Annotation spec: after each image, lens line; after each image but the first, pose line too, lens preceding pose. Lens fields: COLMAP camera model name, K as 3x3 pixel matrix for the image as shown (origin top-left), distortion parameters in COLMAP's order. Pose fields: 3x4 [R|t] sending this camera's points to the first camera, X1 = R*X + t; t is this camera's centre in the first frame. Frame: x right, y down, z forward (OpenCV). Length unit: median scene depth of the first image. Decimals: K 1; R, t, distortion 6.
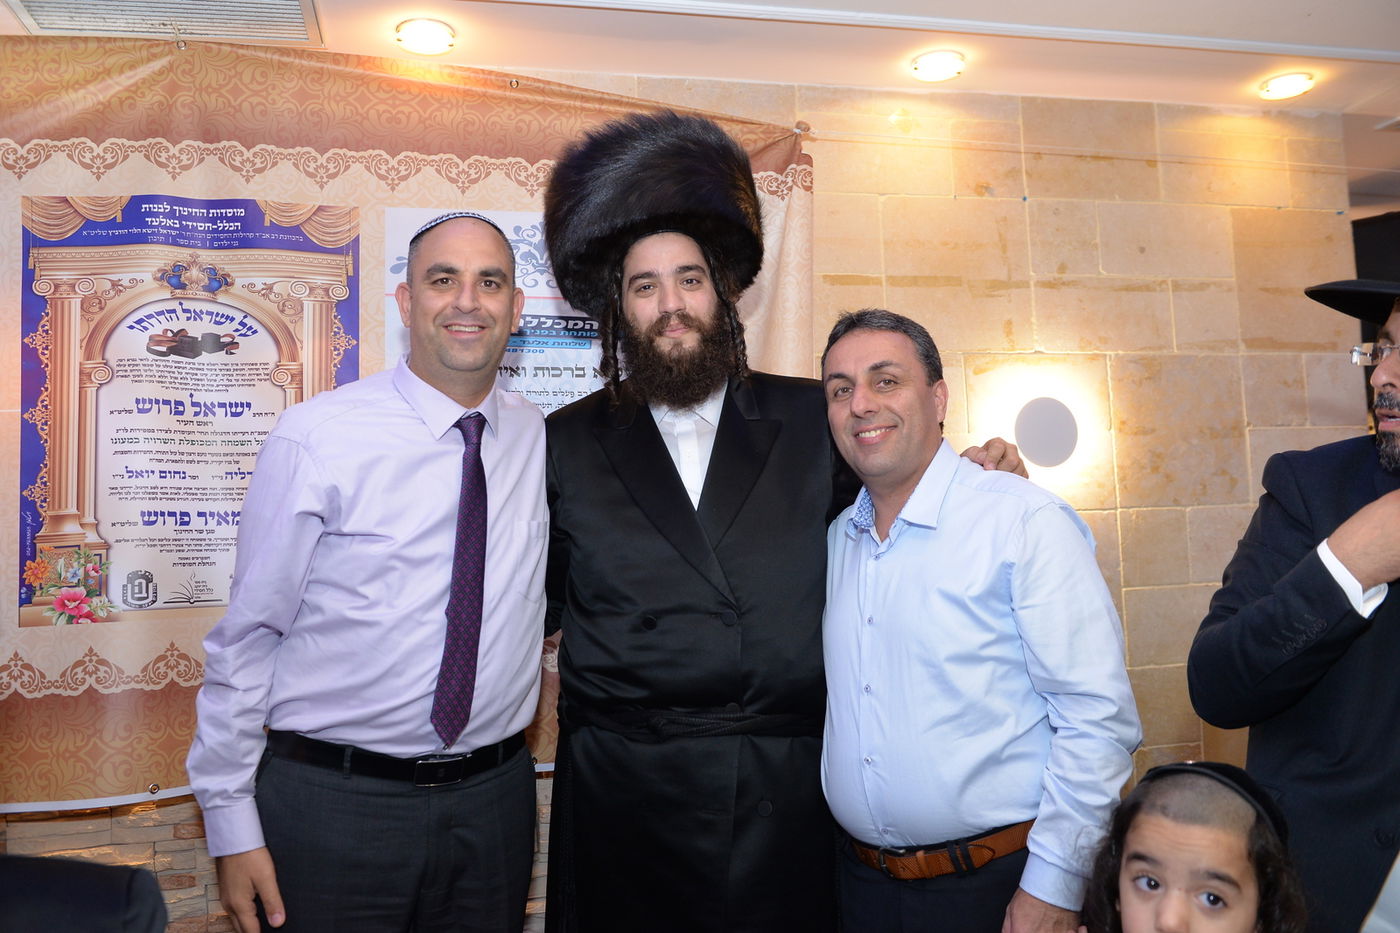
lens RADIAL K [[1170.9, 0, 705.7], [0, 1170.9, 456.9], [0, 0, 1]] dist [-0.019001, -0.009281]
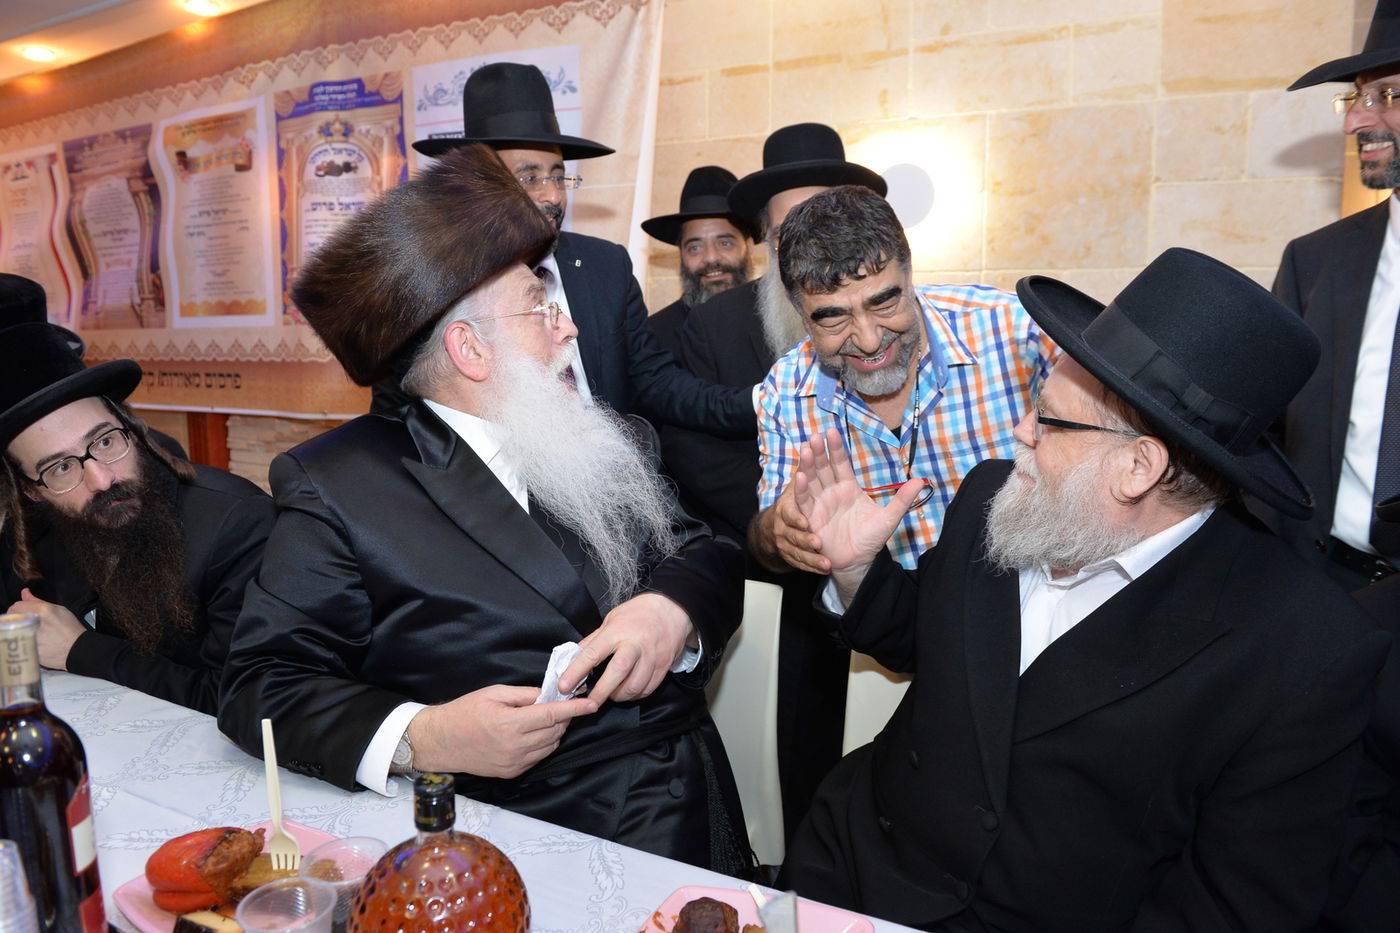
lens RADIAL K [[927.1, 0, 699.0], [0, 927.1, 459.3], [0, 0, 1]] dist [-0.055648, 0.002276]
pose [[0.756354, 0.139346, -0.639149, 0.698905], [0.016785, 0.972593, 0.231906, 0.014007], [0.653947, -0.186131, 0.733286, 0.209423]]
